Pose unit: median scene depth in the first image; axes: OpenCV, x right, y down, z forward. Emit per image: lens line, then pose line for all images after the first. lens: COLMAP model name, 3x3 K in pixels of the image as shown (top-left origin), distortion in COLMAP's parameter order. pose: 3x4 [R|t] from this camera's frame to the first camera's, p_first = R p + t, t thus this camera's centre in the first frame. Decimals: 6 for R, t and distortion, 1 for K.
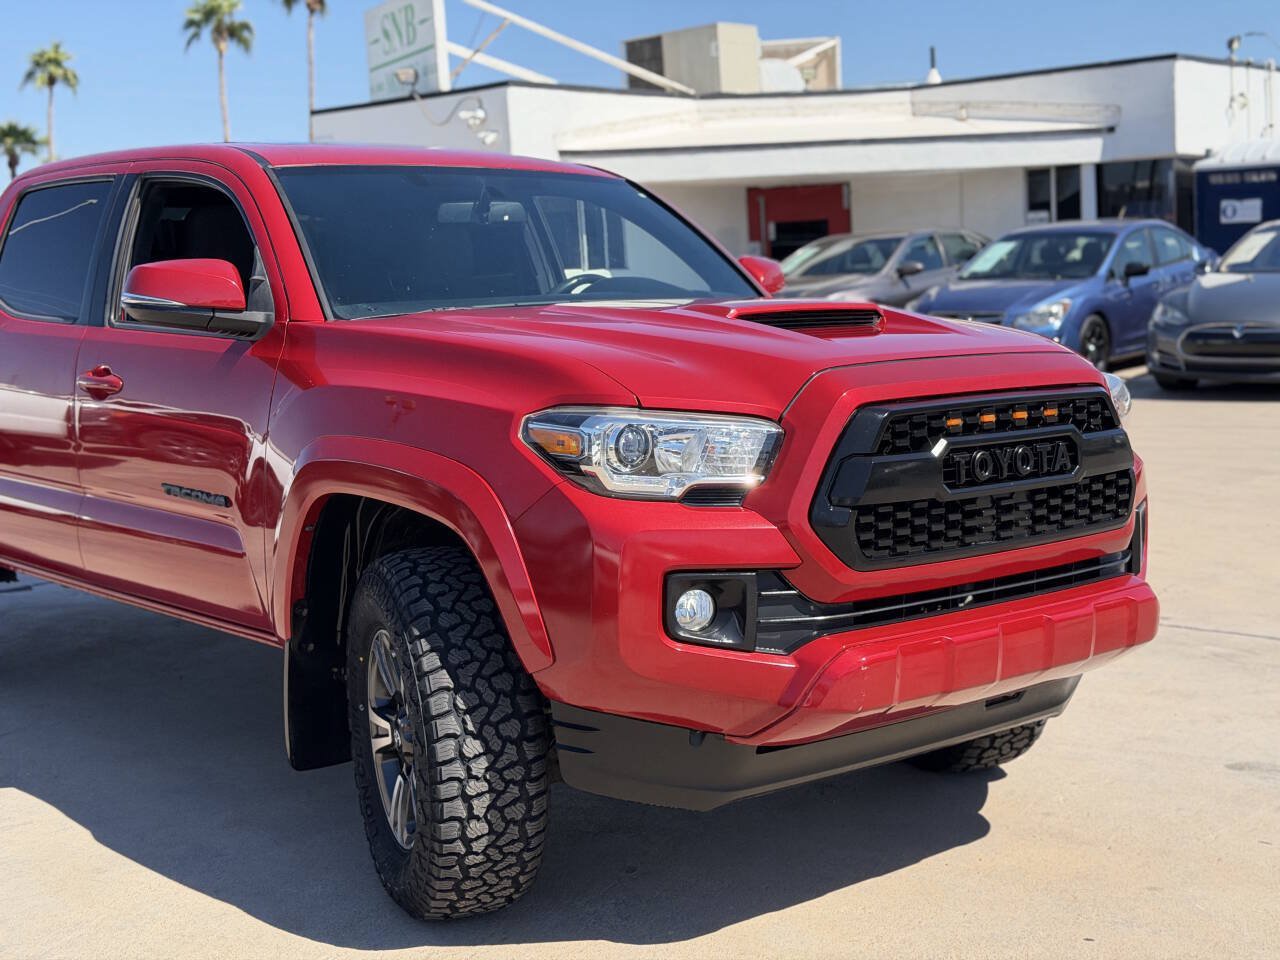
lens RADIAL K [[1769.0, 0, 669.8], [0, 1769.0, 478.8], [0, 0, 1]] dist [0.160992, -0.254145]
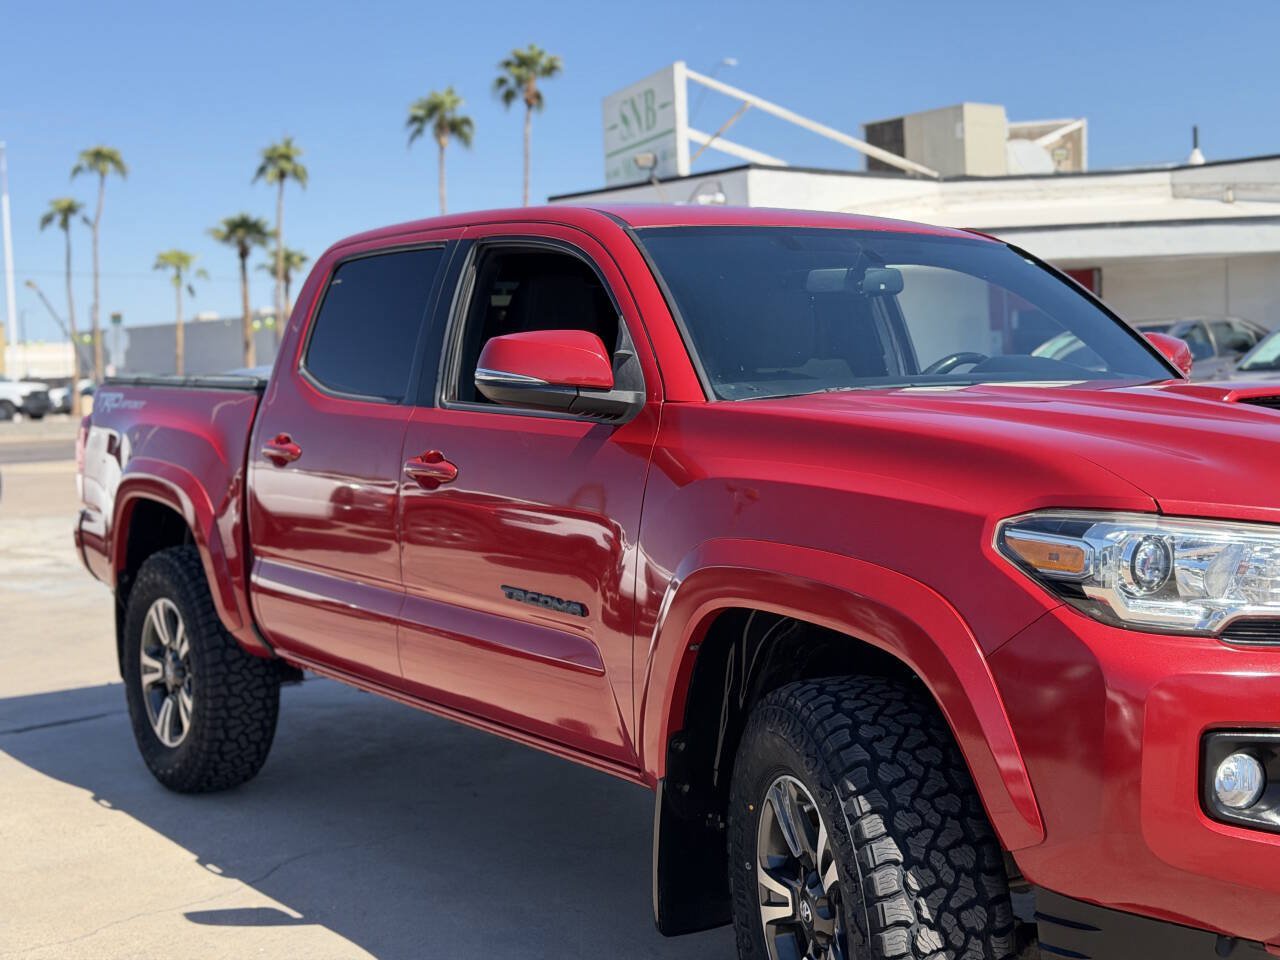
lens RADIAL K [[1779.6, 0, 640.0], [0, 1779.6, 480.0], [0, 0, 1]] dist [0.174933, -0.353933]
pose [[0.992119, 0.018430, -0.123934, -0.114317], [-0.024608, 0.998520, -0.048505, -0.008643], [0.122857, 0.051172, 0.991104, 0.145645]]
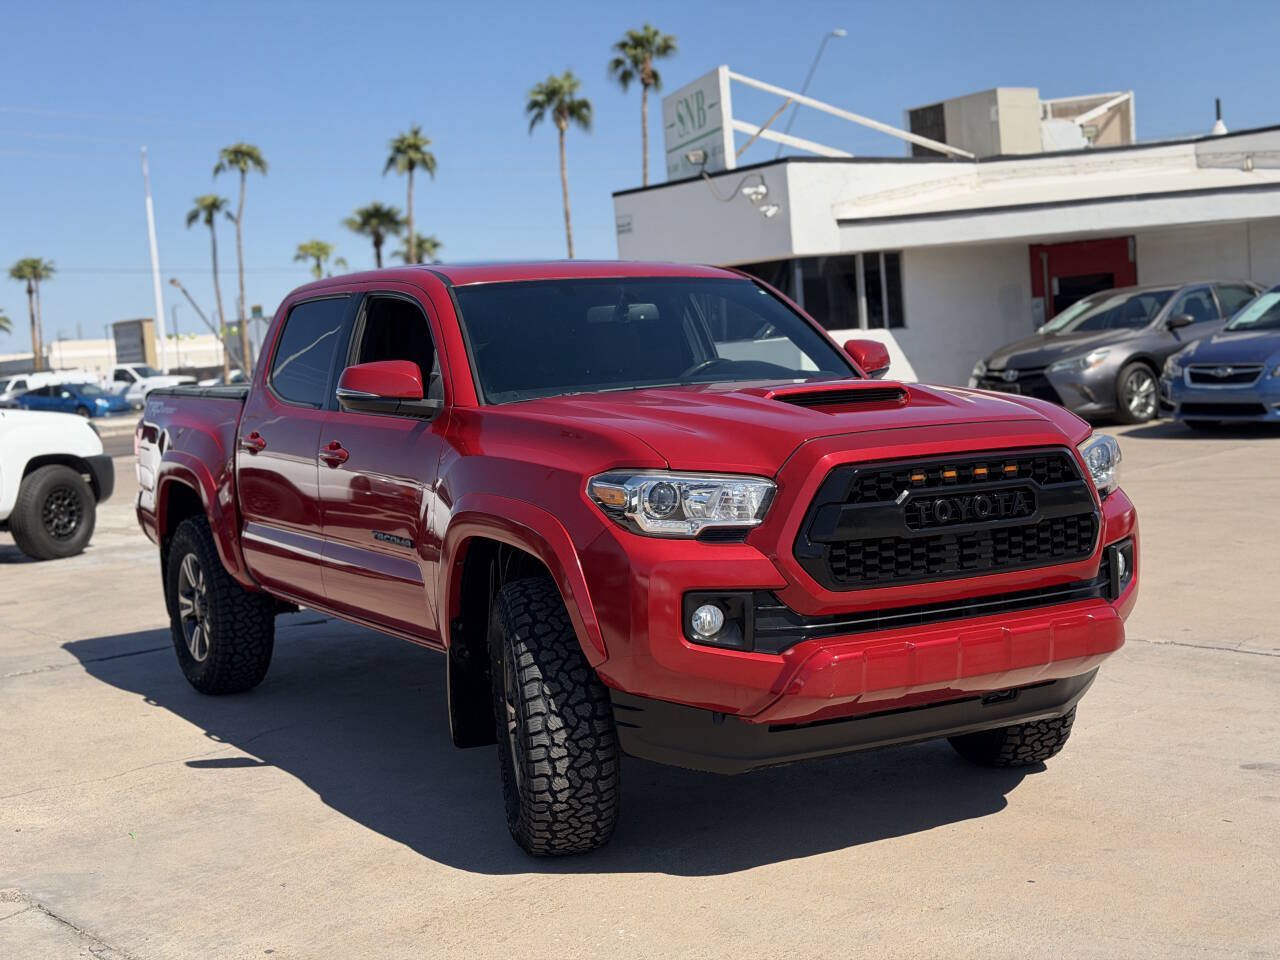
lens RADIAL K [[1778.2, 0, 683.6], [0, 1778.2, 494.6], [0, 0, 1]] dist [0.131983, -0.096871]
pose [[0.982809, -0.010758, -0.184309, 0.189513], [0.006838, 0.999737, -0.021887, 0.006511], [0.184496, 0.020250, 0.982625, -0.253464]]
